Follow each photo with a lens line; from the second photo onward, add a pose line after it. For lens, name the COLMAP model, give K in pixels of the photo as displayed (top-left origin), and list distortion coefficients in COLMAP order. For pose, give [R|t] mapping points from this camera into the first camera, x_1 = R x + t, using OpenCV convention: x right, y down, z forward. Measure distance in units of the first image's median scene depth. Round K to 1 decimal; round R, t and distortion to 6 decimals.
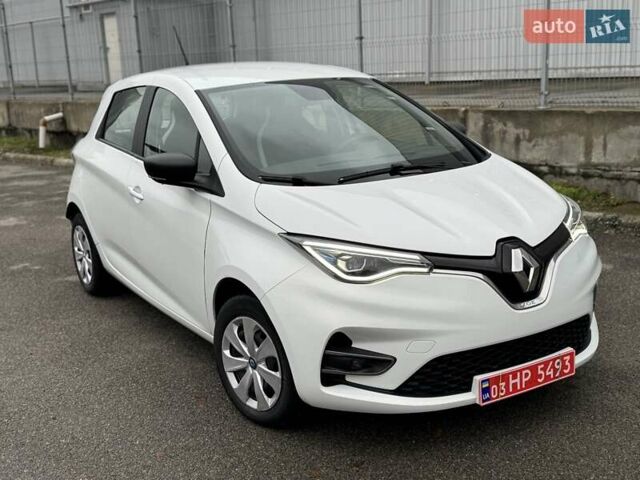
lens RADIAL K [[584.0, 0, 319.9], [0, 584.0, 239.7], [0, 0, 1]] dist [0.084352, 0.000000]
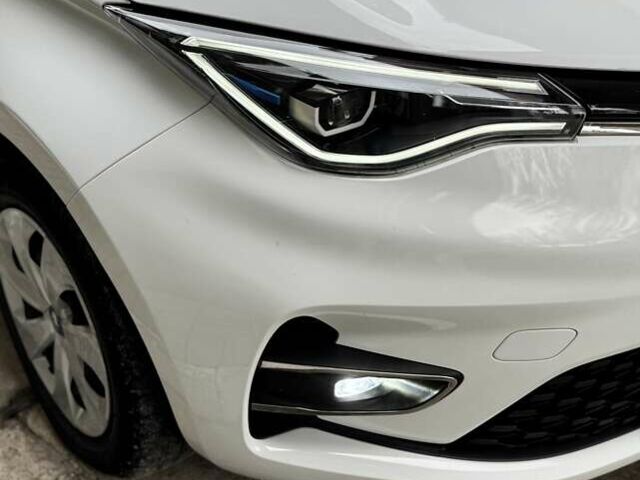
lens RADIAL K [[584.0, 0, 320.2], [0, 584.0, 239.5], [0, 0, 1]] dist [0.084352, 0.000000]
pose [[0.940967, -0.099635, 0.323502, -0.064993], [-0.016863, 0.940716, 0.338777, -0.001075], [-0.338077, -0.324233, 0.883503, 0.701120]]
